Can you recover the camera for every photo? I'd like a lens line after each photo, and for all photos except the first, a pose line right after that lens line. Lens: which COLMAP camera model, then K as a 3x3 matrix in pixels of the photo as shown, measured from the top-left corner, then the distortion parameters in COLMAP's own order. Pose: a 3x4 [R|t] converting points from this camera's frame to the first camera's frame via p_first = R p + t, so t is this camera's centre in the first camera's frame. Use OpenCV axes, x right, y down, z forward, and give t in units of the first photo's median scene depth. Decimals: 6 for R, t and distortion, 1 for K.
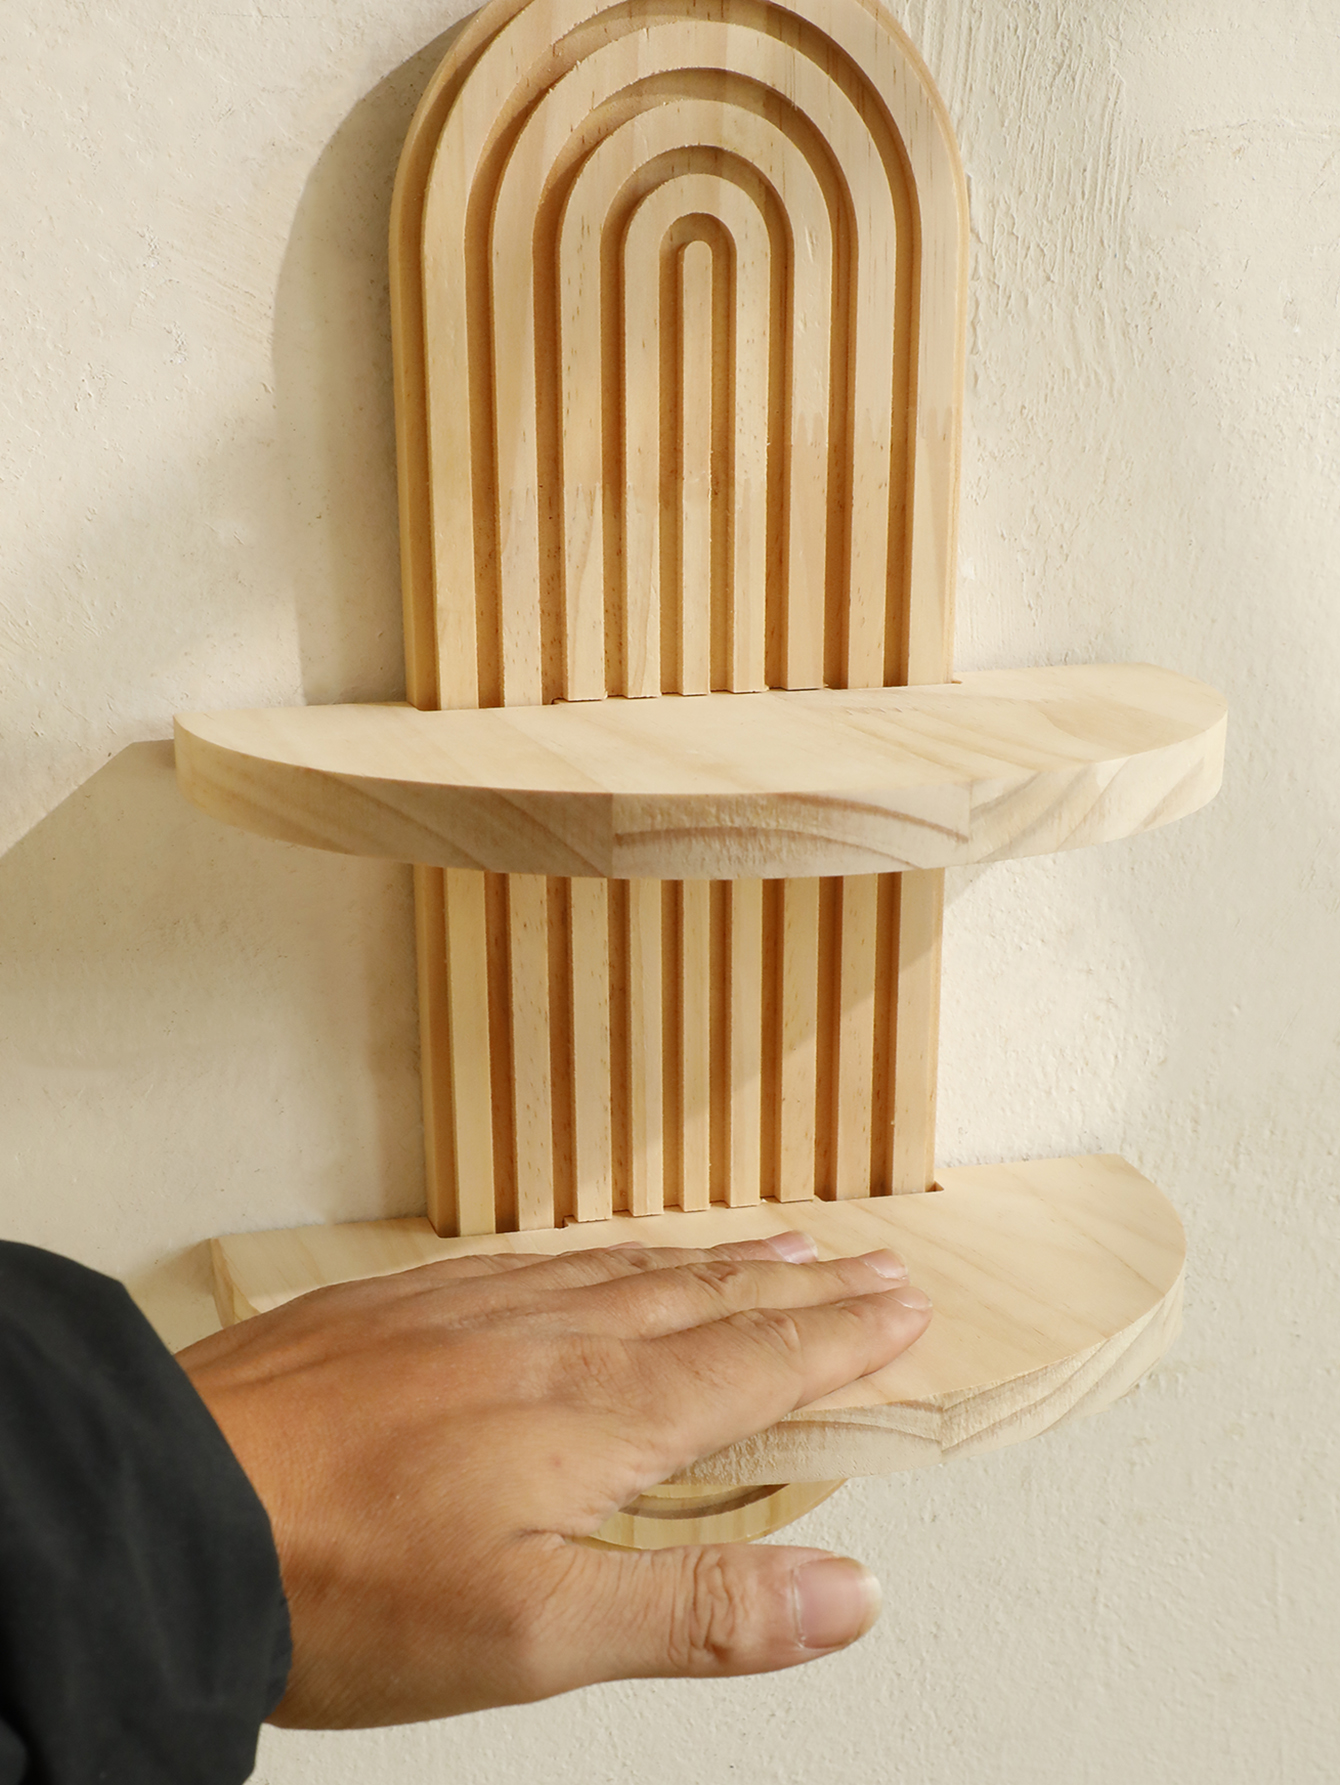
lens RADIAL K [[2280.7, 0, 558.7], [0, 2280.7, 1176.5], [0, 0, 1]] dist [-0.011458, 0.036426]
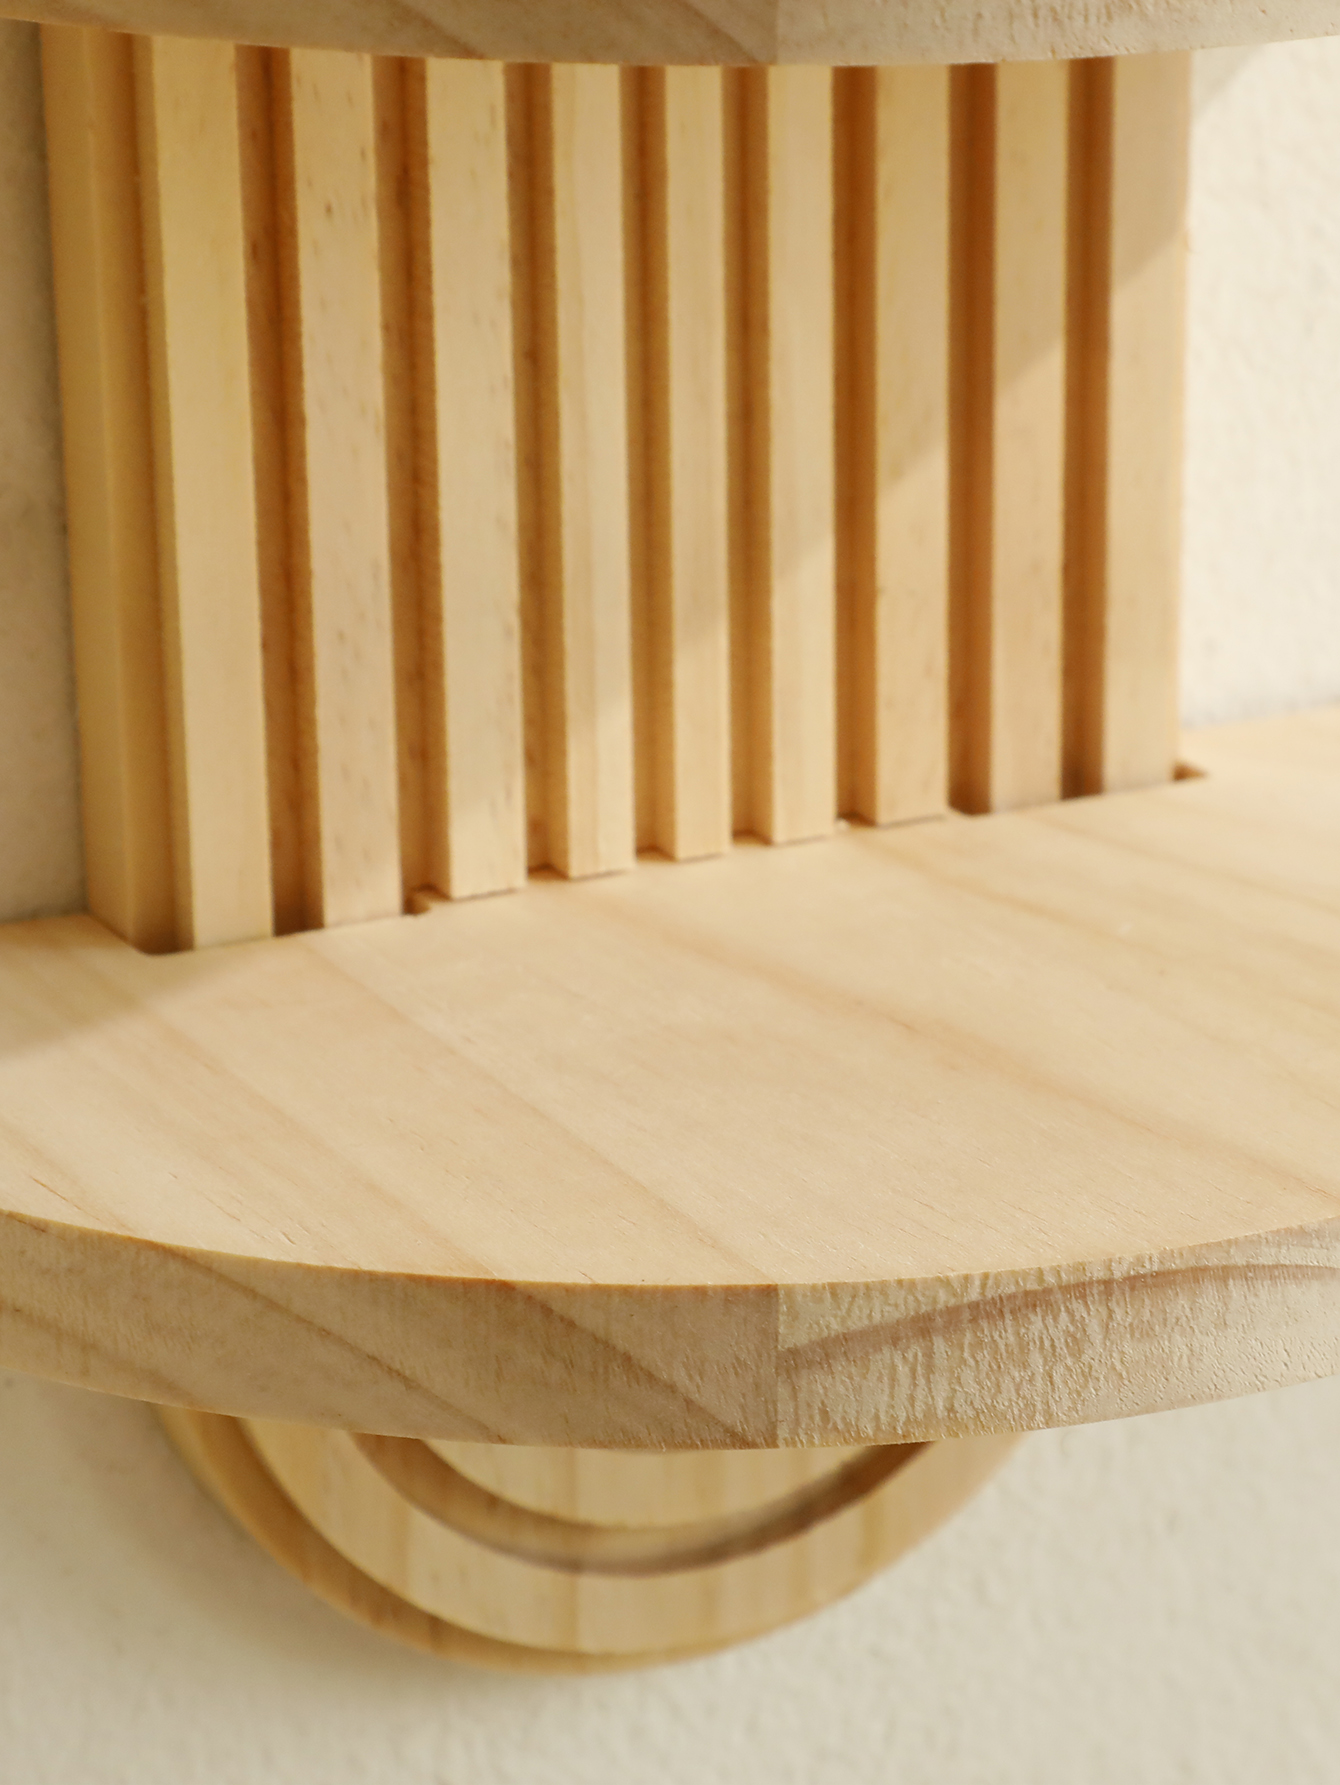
lens RADIAL K [[5444.4, 0, 912.3], [0, 5444.4, 893.4], [0, 0, 1]] dist [0.130415, 0.214656]
pose [[0.959134, -0.071123, 0.273867, -0.212467], [0.071824, 0.997389, 0.007480, 0.019472], [-0.273684, 0.012496, 0.961738, -0.019277]]
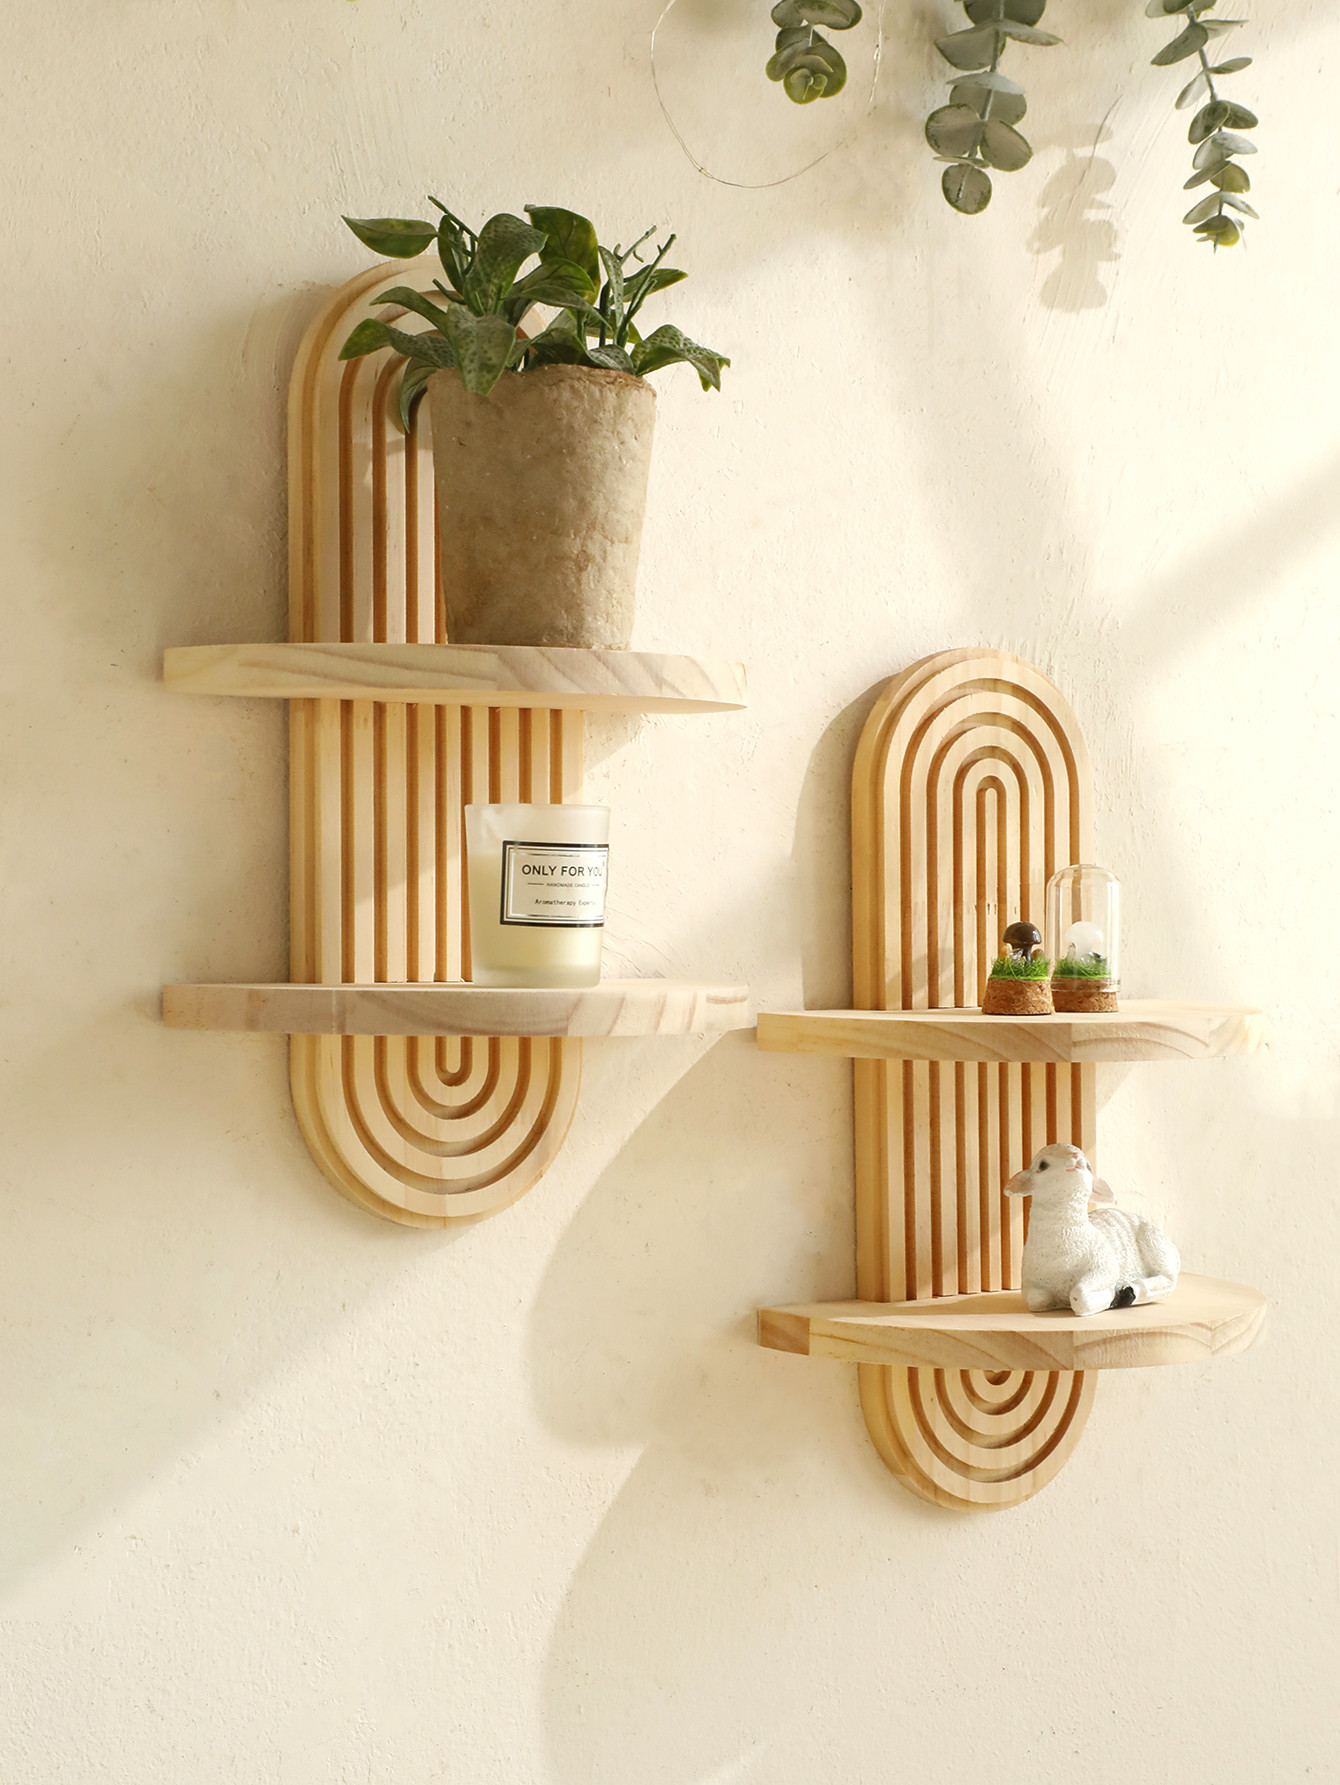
lens RADIAL K [[2753.3, 0, 670.0], [0, 2753.3, 892.5], [0, 0, 1]] dist [0.060677, -0.054263]
pose [[0.942761, 0.012692, 0.333229, -1.025289], [0.099807, 0.942729, -0.318278, 0.435018], [-0.318184, 0.333318, 0.887501, -1.069451]]
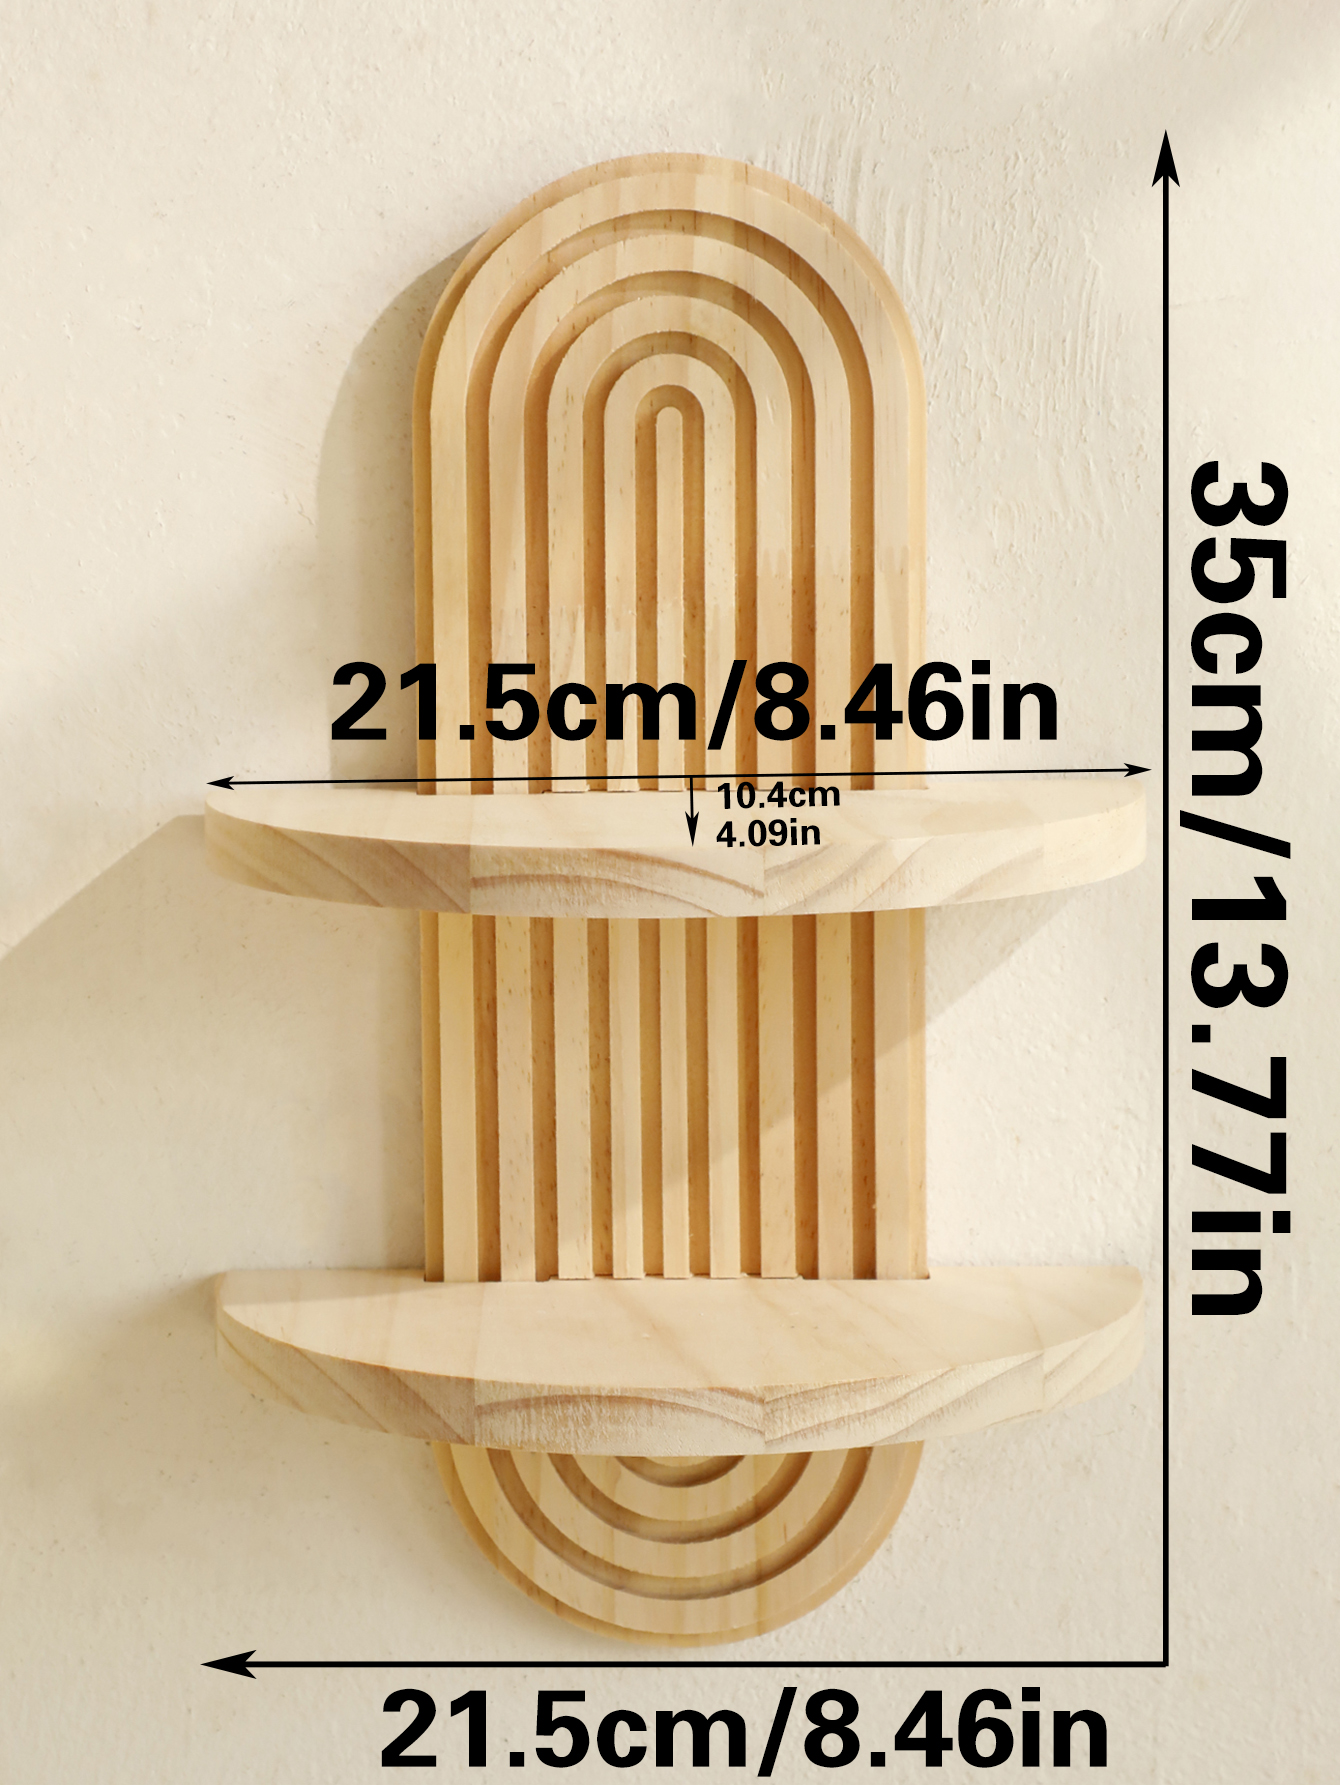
lens RADIAL K [[3886.0, 0, 670.0], [0, 3886.0, 892.5], [0, 0, 1]] dist [0.078933, -0.152684]
pose [[0.977663, 0.034308, -0.207362, 0.474515], [-0.078481, 0.974817, -0.208738, 0.242259], [0.194979, 0.220349, 0.955735, -0.832062]]
